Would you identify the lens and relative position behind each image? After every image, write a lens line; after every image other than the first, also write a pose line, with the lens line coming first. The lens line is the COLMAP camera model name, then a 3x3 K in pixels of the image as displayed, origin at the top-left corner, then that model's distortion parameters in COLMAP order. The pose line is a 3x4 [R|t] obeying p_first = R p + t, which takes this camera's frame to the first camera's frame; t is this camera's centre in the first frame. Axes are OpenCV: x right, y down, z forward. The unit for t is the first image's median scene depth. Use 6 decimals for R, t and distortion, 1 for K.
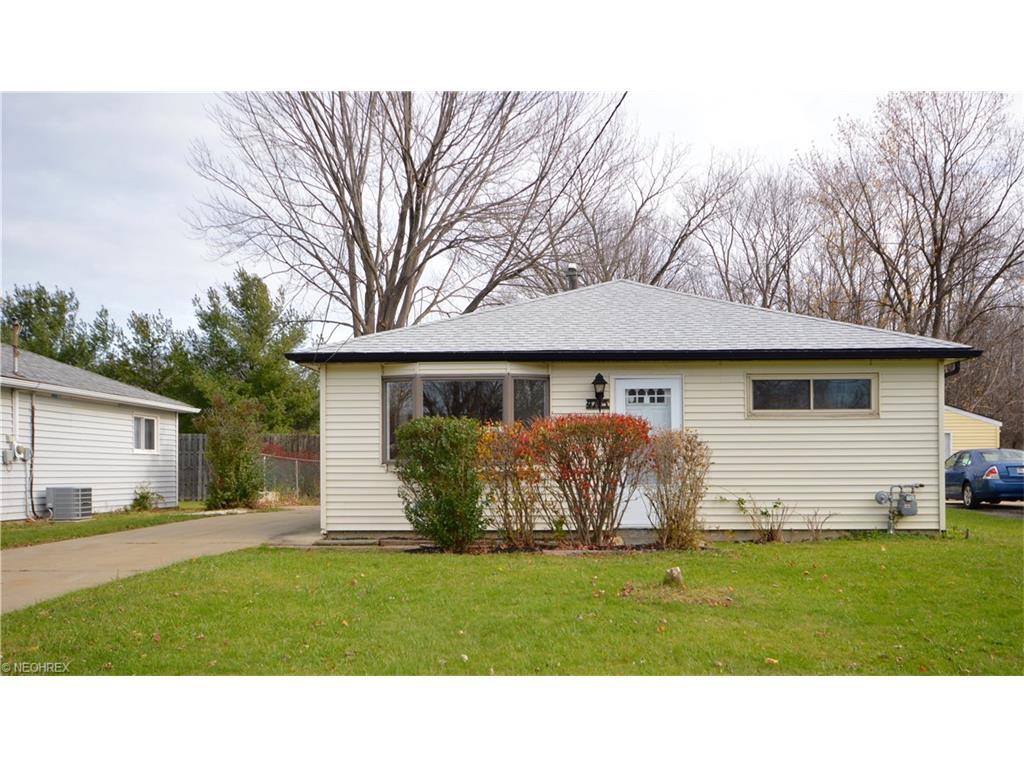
lens RADIAL K [[929.7, 0, 512.4], [0, 929.7, 433.2], [0, 0, 1]] dist [-0.001748, -0.001898]
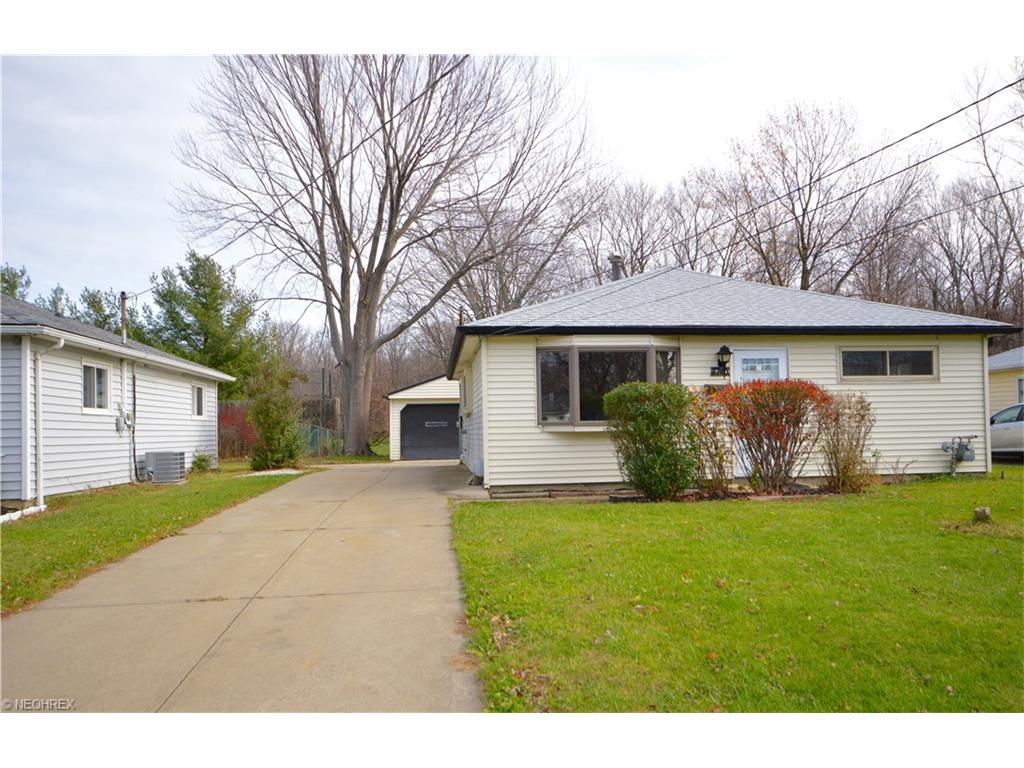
lens RADIAL K [[794.9, 0, 512.0], [0, 794.9, 384.0], [0, 0, 1]] dist [0.003877, 0.005336]
pose [[0.985577, -0.004864, 0.169155, -0.333841], [0.007883, 0.999821, -0.017179, -0.000333], [-0.169042, 0.018265, 0.985440, 0.054108]]
